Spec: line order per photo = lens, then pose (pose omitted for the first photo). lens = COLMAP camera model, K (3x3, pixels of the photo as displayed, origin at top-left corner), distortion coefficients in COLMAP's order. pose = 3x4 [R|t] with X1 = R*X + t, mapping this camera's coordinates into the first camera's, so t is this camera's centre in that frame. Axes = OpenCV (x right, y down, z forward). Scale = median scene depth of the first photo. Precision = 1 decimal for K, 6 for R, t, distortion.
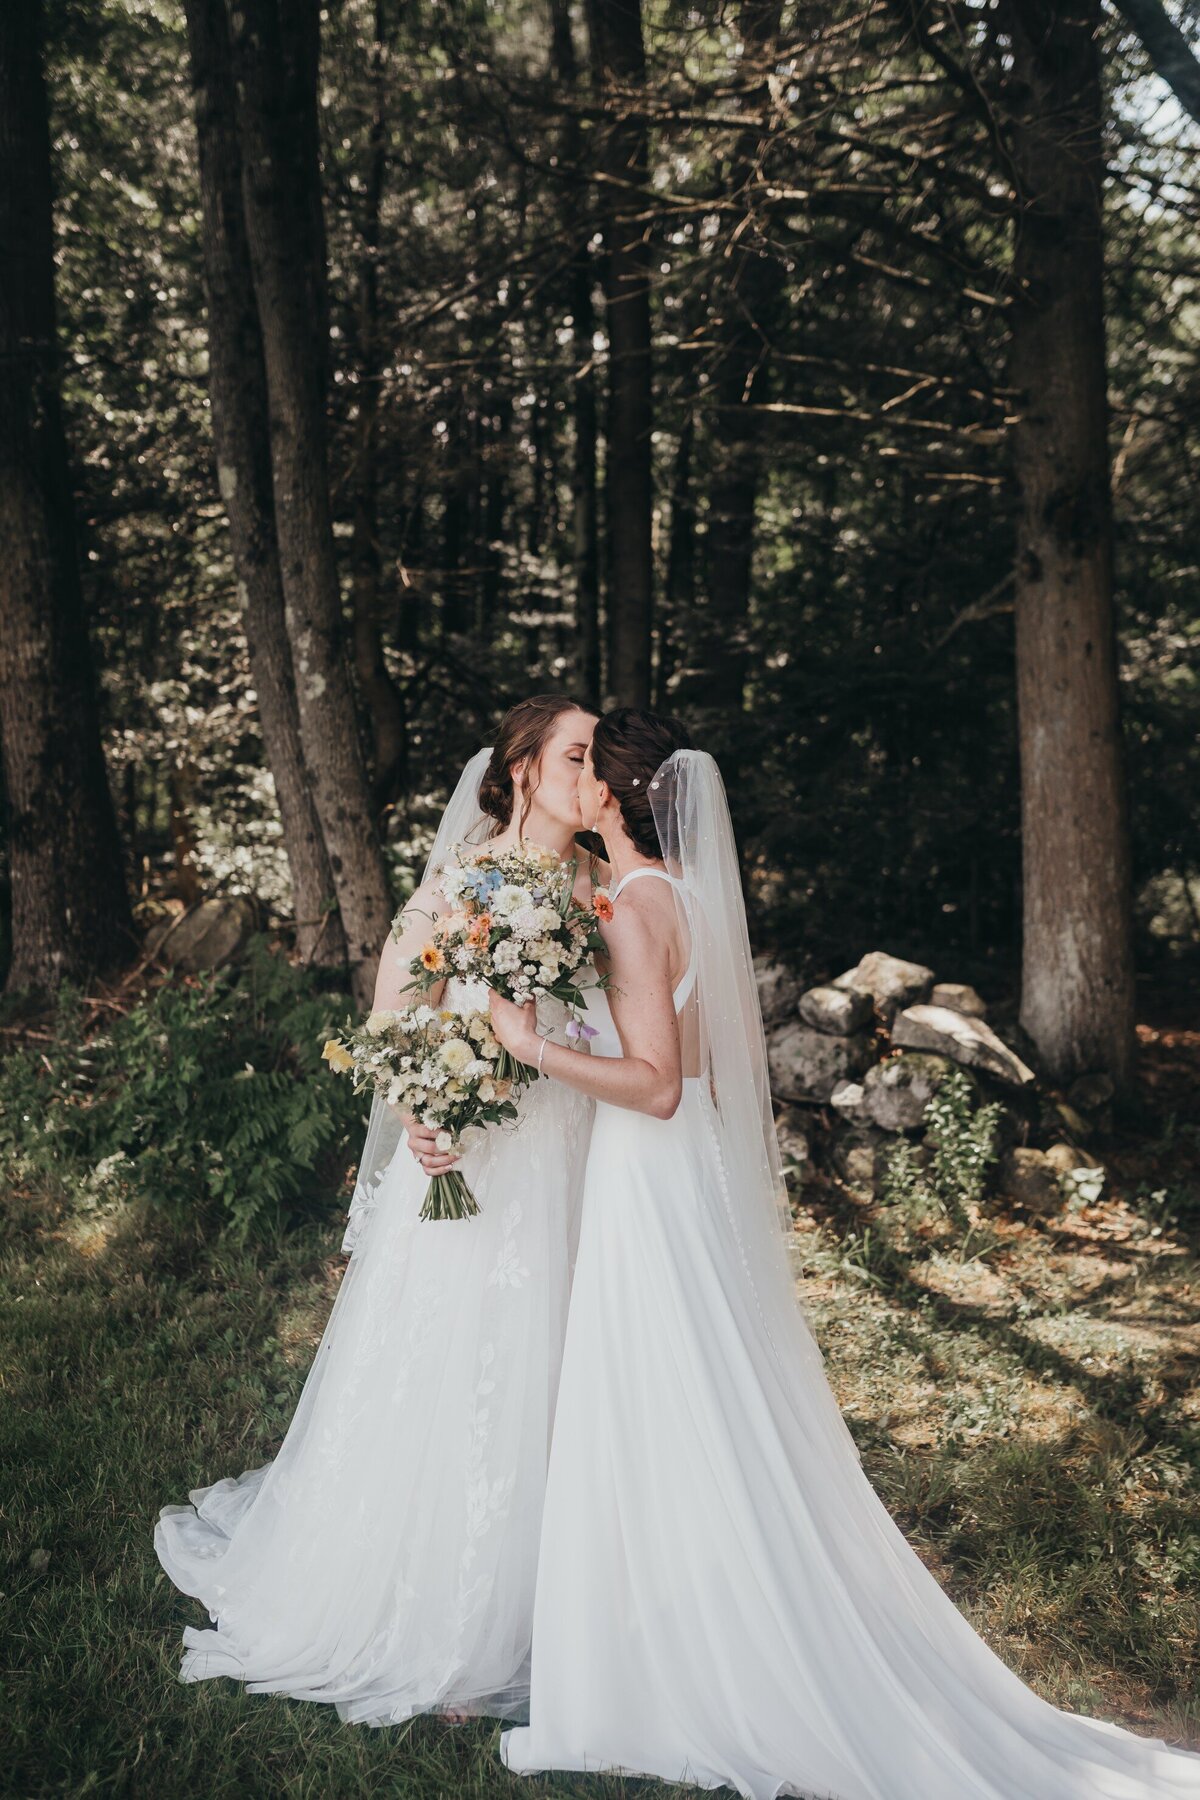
lens RADIAL K [[1729.9, 0, 605.5], [0, 1729.9, 894.5], [0, 0, 1]] dist [-0.071983, 0.096530]
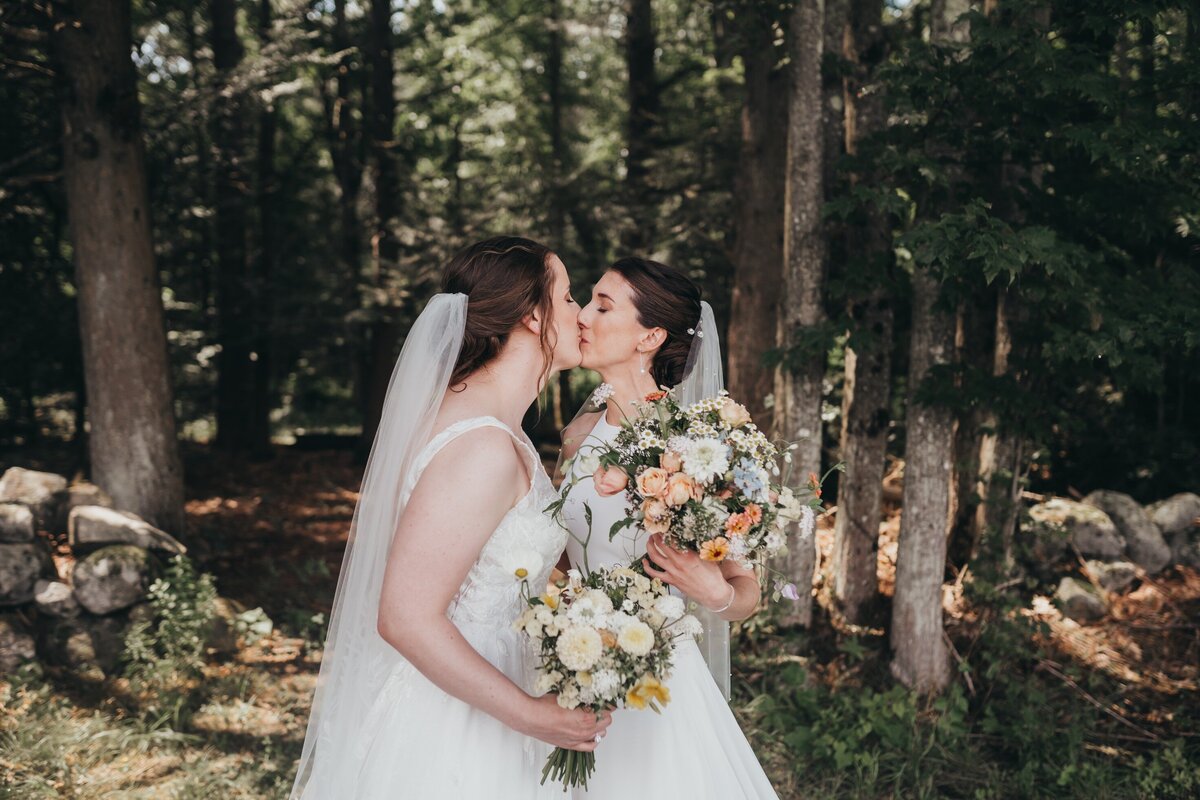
lens RADIAL K [[1166.4, 0, 586.1], [0, 1166.4, 397.5], [0, 0, 1]] dist [-0.062335, 0.082697]
pose [[0.610478, -0.073373, 0.788627, -0.243823], [0.066806, 0.996922, 0.041037, -0.021928], [-0.789211, 0.027633, 0.613500, 0.241856]]
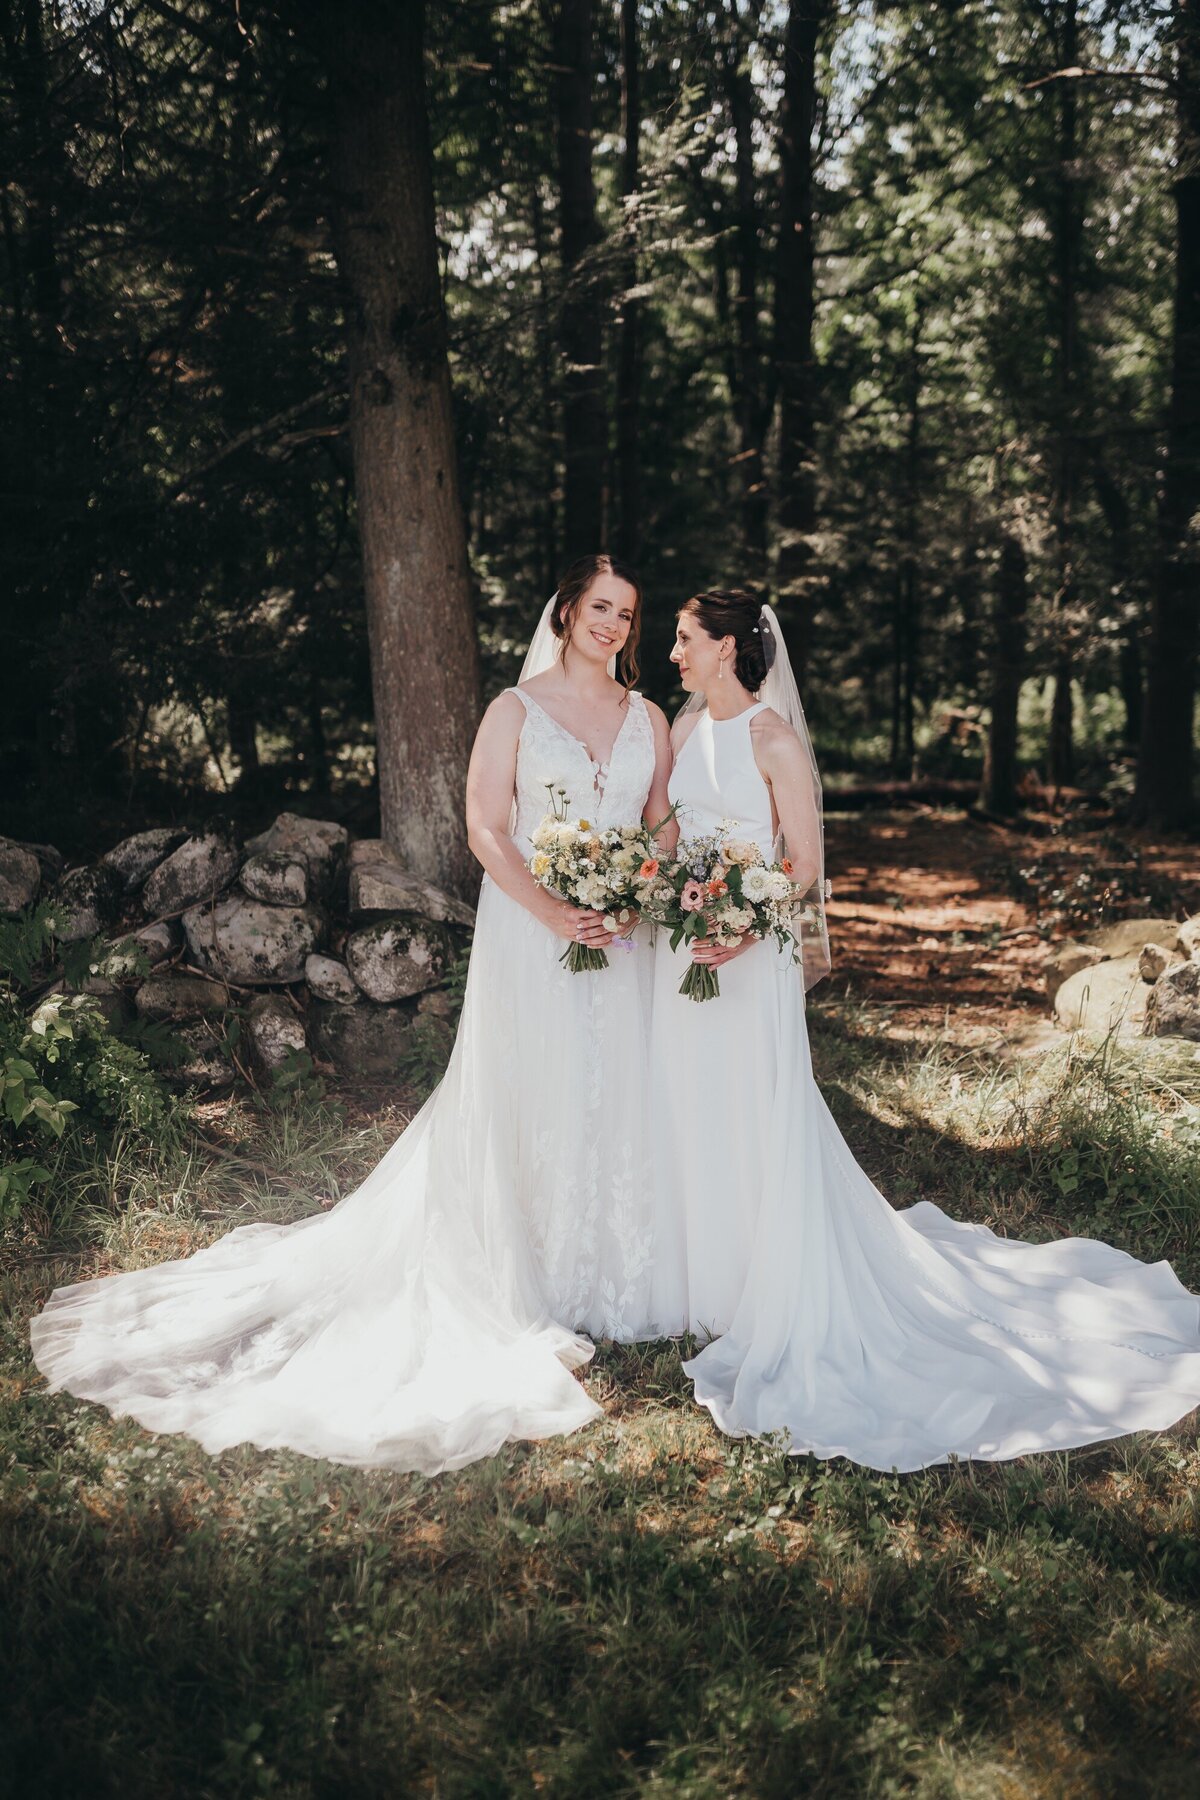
lens RADIAL K [[1718.7, 0, 600.0], [0, 1718.7, 900.0], [0, 0, 1]] dist [-0.073863, 0.006975]
pose [[0.811914, -0.113034, 0.572730, -0.258578], [0.055549, 0.991583, 0.116952, -0.018577], [-0.581129, -0.063141, 0.811358, 0.186683]]
